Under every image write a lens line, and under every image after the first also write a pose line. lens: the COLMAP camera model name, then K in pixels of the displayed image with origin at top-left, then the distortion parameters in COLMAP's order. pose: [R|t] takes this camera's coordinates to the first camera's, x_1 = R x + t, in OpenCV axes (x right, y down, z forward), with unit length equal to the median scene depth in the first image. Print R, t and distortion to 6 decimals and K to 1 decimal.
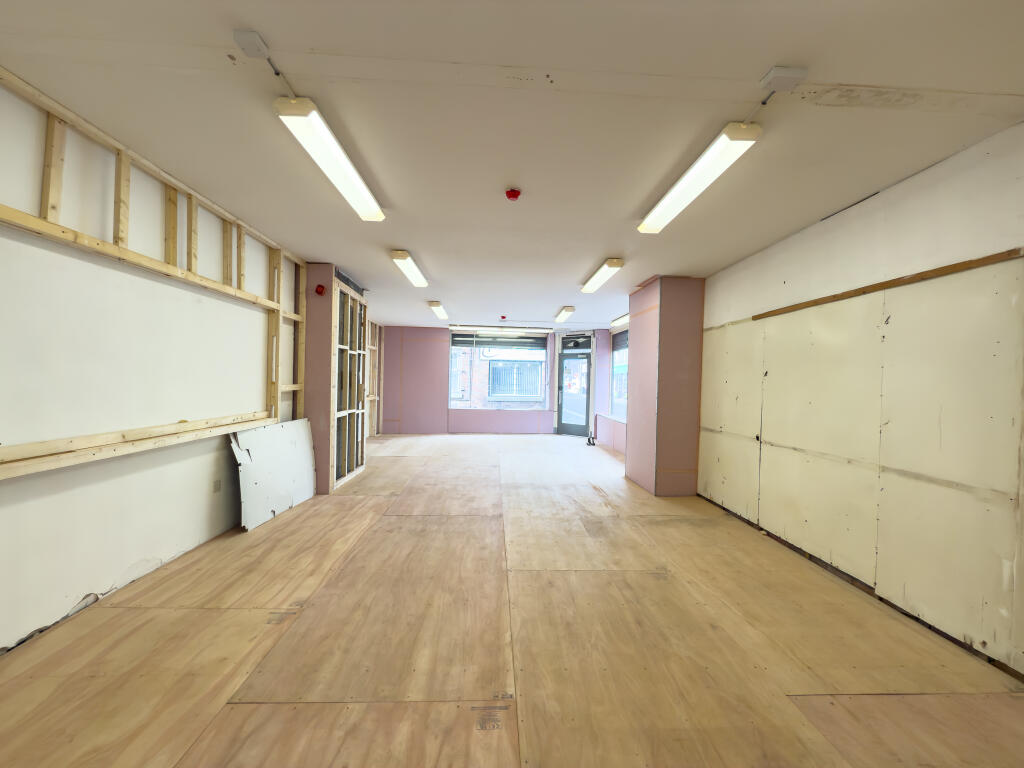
lens RADIAL K [[411.2, 0, 511.9], [0, 411.2, 382.5], [0, 0, 1]] dist [-0.001355, -0.000710]
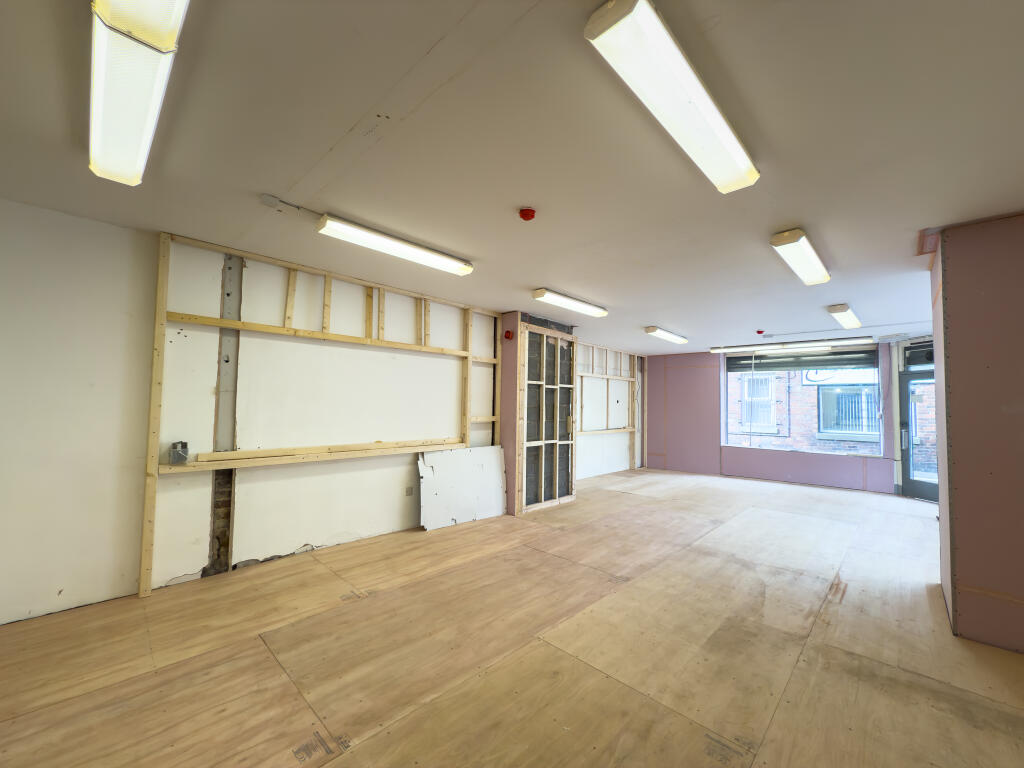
lens RADIAL K [[411.2, 0, 510.9], [0, 411.2, 382.6], [0, 0, 1]] dist [-0.001355, -0.000710]
pose [[0.684364, -0.048749, -0.727509, 0.451497], [-0.004640, 0.997451, -0.071202, -0.009751], [0.729126, 0.052104, 0.682393, 0.260568]]
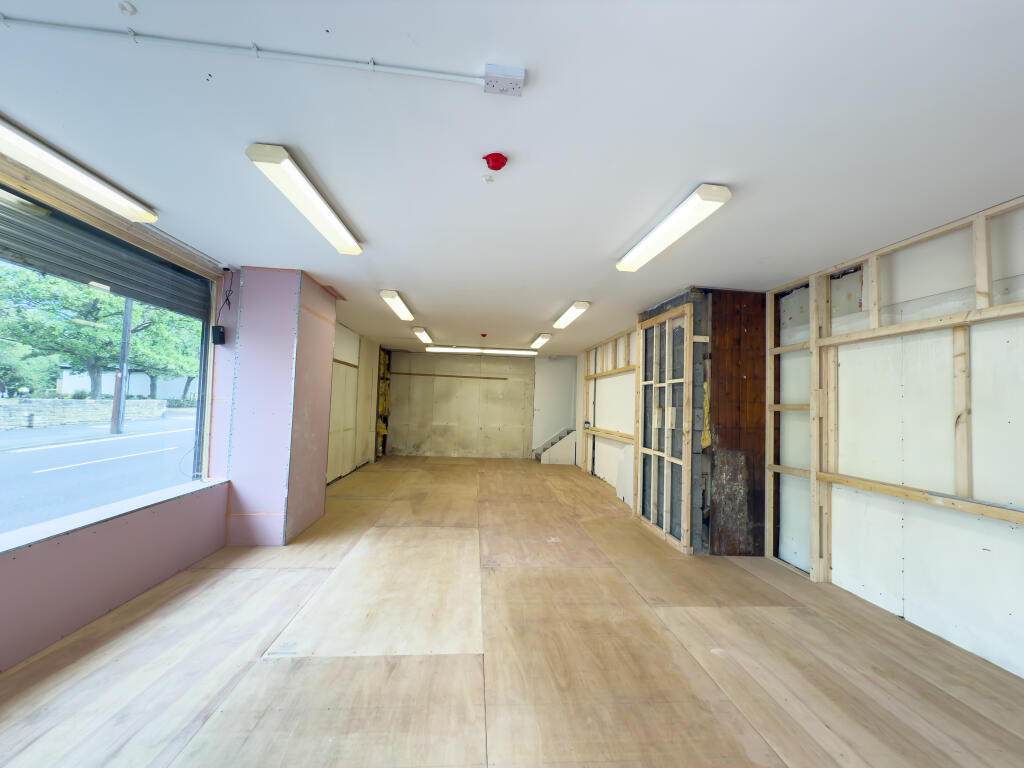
lens RADIAL K [[411.2, 0, 515.7], [0, 411.2, 386.6], [0, 0, 1]] dist [-0.001355, -0.000710]
pose [[-0.996900, -0.062032, -0.048402, -0.062571], [-0.060187, 0.997437, -0.038685, -0.025877], [0.050678, -0.035651, -0.998079, 2.568911]]
